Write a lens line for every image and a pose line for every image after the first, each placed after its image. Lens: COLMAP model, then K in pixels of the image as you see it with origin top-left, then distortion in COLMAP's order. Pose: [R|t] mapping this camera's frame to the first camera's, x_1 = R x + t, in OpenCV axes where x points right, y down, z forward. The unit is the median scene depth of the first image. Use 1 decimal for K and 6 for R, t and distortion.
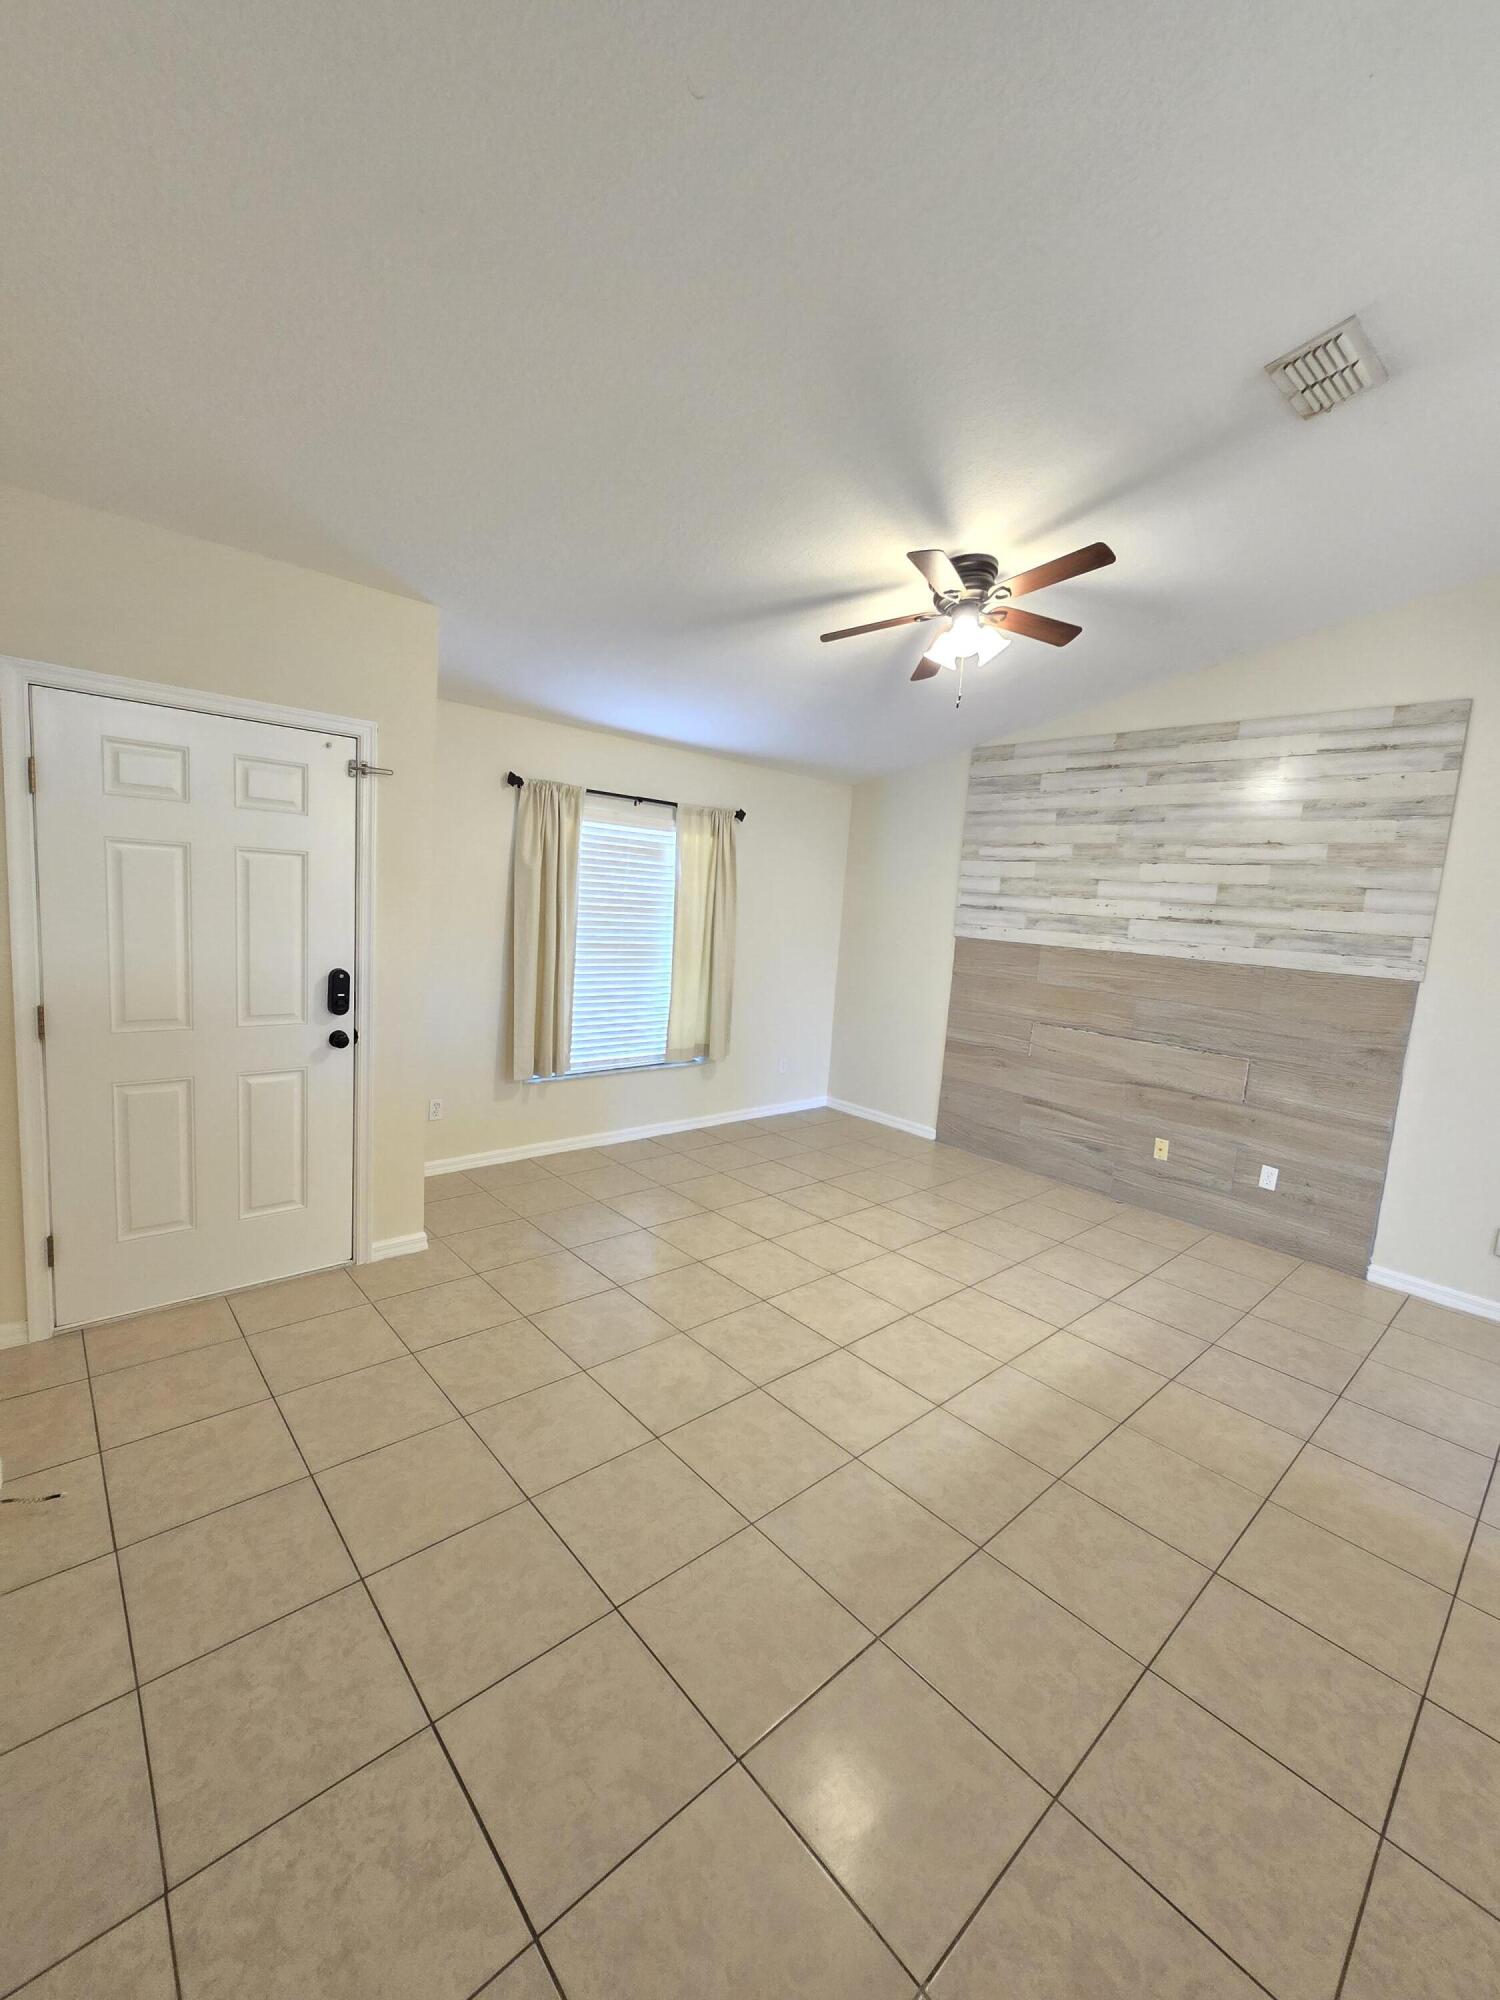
lens RADIAL K [[817.8, 0, 741.2], [0, 817.8, 995.3], [0, 0, 1]] dist [-0.001606, 0.000002]
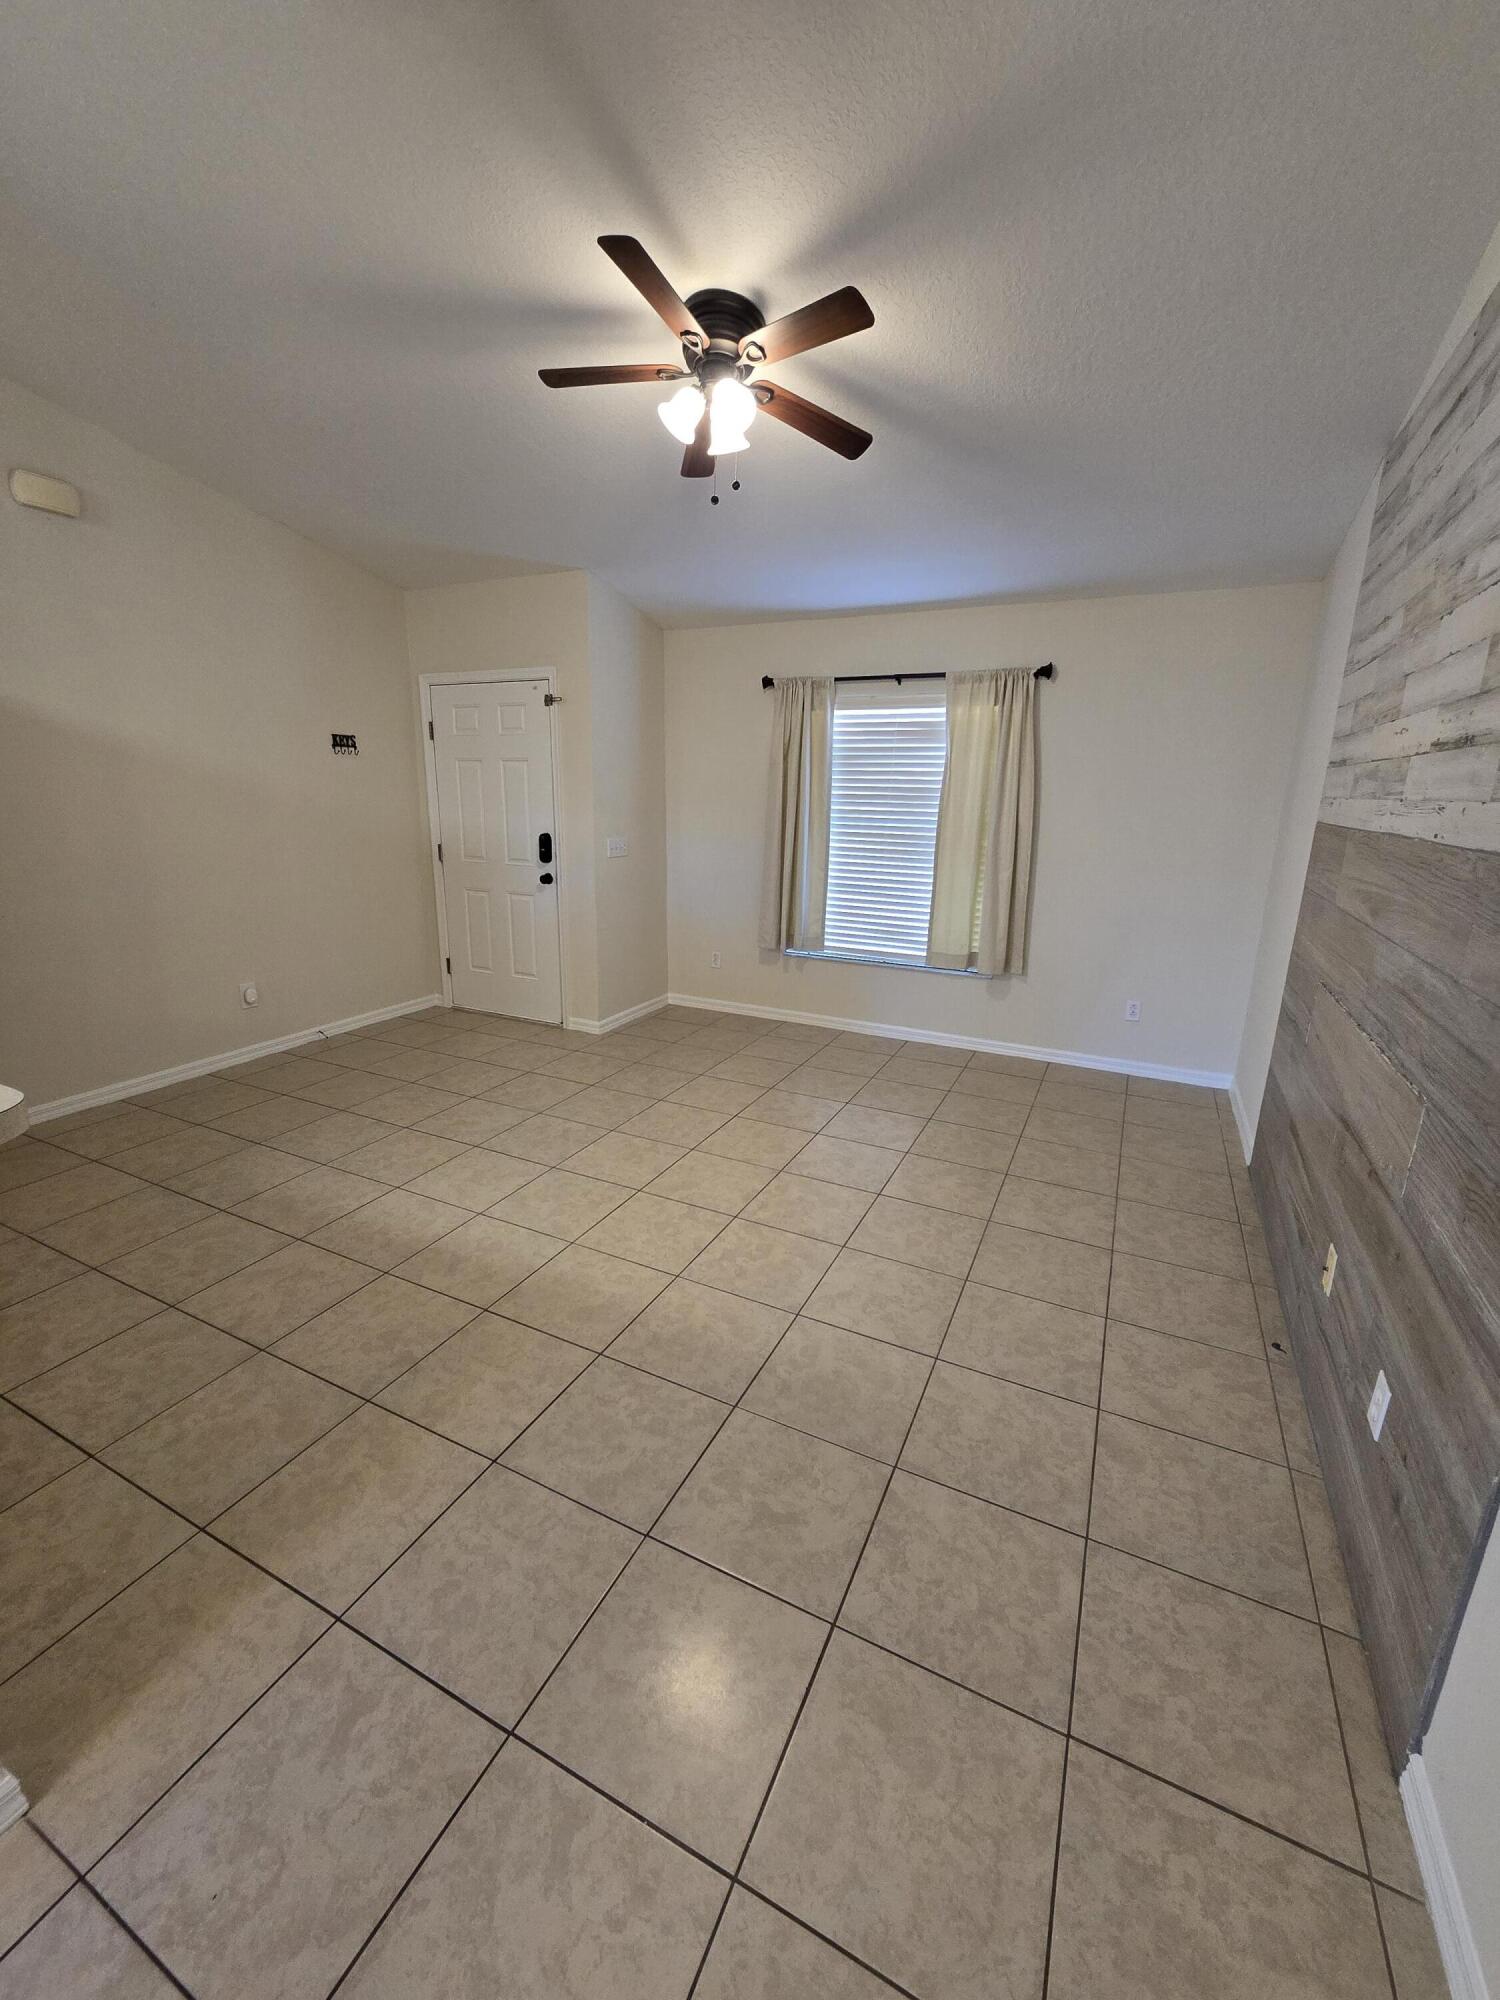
lens RADIAL K [[813.8, 0, 741.0], [0, 813.8, 995.7], [0, 0, 1]] dist [-0.003215, -0.000788]
pose [[0.374436, 0.171663, -0.911224, 0.918797], [-0.106672, 0.984164, 0.141571, 0.011683], [0.921097, 0.044193, 0.386818, 0.612644]]
